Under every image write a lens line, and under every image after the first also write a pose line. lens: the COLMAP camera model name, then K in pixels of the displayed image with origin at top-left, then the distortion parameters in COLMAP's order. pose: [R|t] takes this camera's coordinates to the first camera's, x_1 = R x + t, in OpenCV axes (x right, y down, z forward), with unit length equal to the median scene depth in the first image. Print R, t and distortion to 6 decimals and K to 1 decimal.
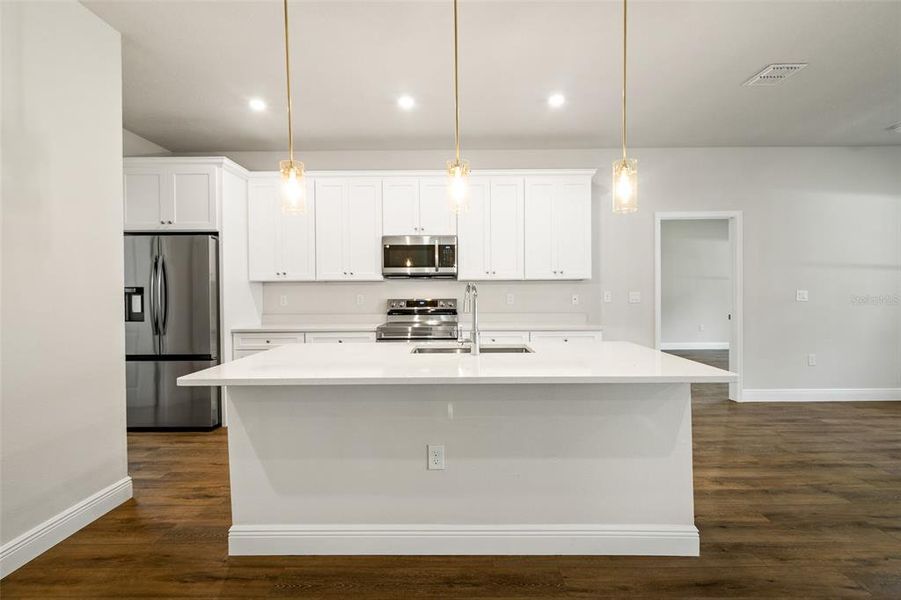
lens RADIAL K [[410.7, 0, 457.3], [0, 410.7, 296.1], [0, 0, 1]] dist [0.000774, -0.000308]
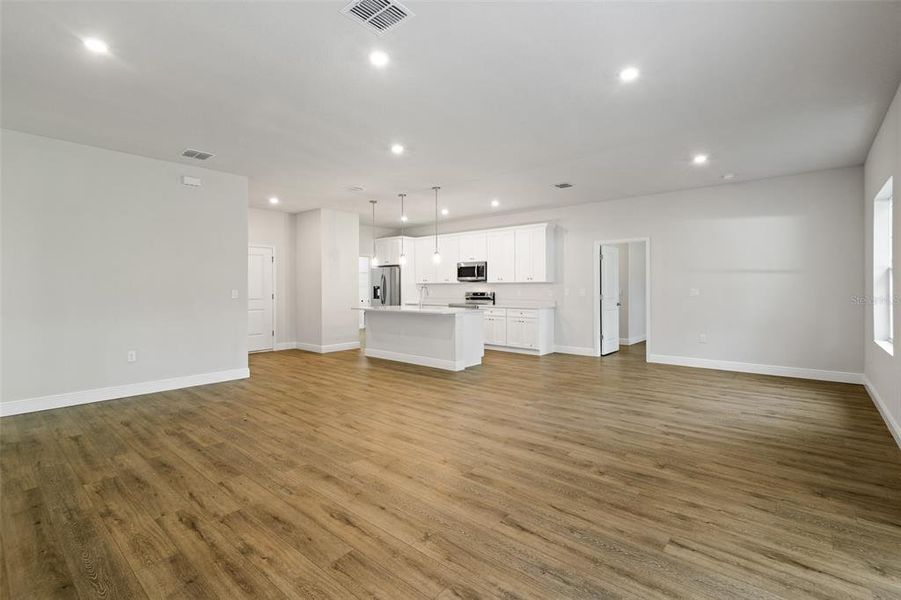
lens RADIAL K [[409.0, 0, 452.9], [0, 409.0, 294.2], [0, 0, 1]] dist [0.001175, -0.000616]
pose [[0.764774, 0.013493, -0.644158, 1.216701], [-0.010073, 0.999909, 0.008985, 0.000229], [0.644220, -0.000383, 0.764840, -0.684450]]
